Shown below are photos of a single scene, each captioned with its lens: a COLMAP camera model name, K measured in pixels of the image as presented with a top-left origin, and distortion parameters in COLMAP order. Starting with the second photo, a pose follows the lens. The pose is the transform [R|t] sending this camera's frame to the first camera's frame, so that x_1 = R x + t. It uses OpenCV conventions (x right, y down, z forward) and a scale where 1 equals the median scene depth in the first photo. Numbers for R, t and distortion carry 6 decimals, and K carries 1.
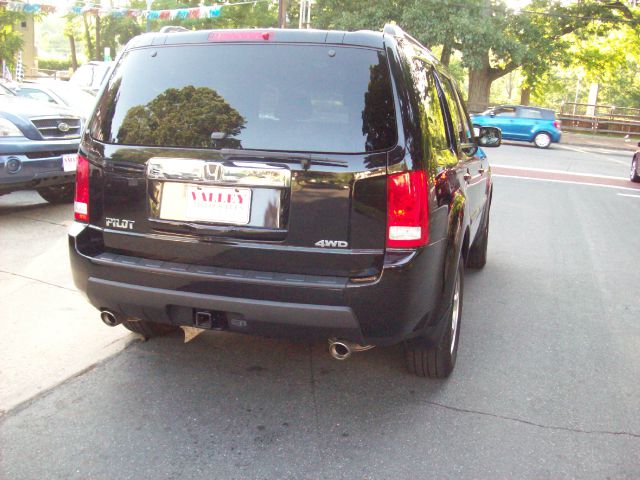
lens RADIAL K [[686.4, 0, 320.0], [0, 686.4, 240.0], [0, 0, 1]] dist [-0.192286, 0.176333]
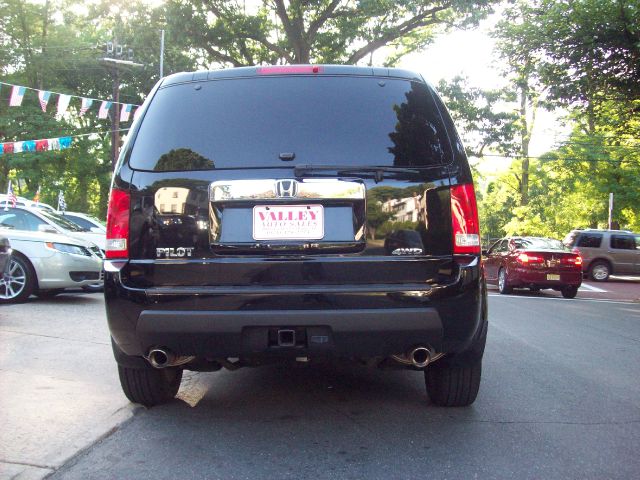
lens RADIAL K [[686.4, 0, 320.0], [0, 686.4, 240.0], [0, 0, 1]] dist [-0.192286, 0.176333]
pose [[0.963742, -0.034767, 0.264559, -0.371319], [0.089543, 0.976121, -0.197911, 0.175661], [-0.251361, 0.214425, 0.943843, 0.043693]]
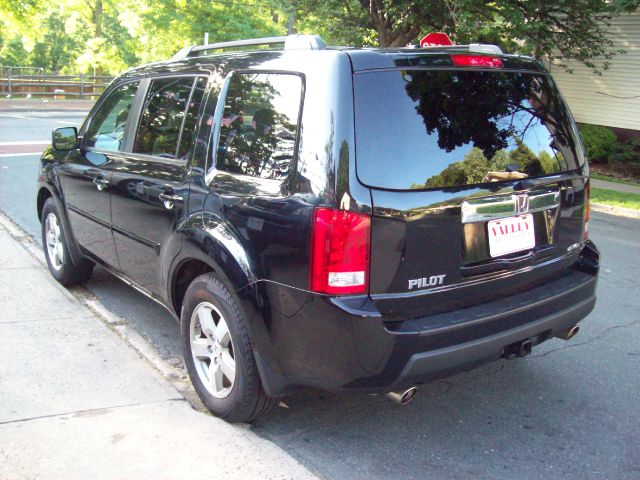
lens RADIAL K [[686.4, 0, 320.0], [0, 686.4, 240.0], [0, 0, 1]] dist [-0.192286, 0.176333]
pose [[0.605442, -0.215725, 0.766095, -1.084553], [0.165186, 0.975665, 0.144192, -0.235284], [-0.778558, 0.039248, 0.626344, 0.593090]]
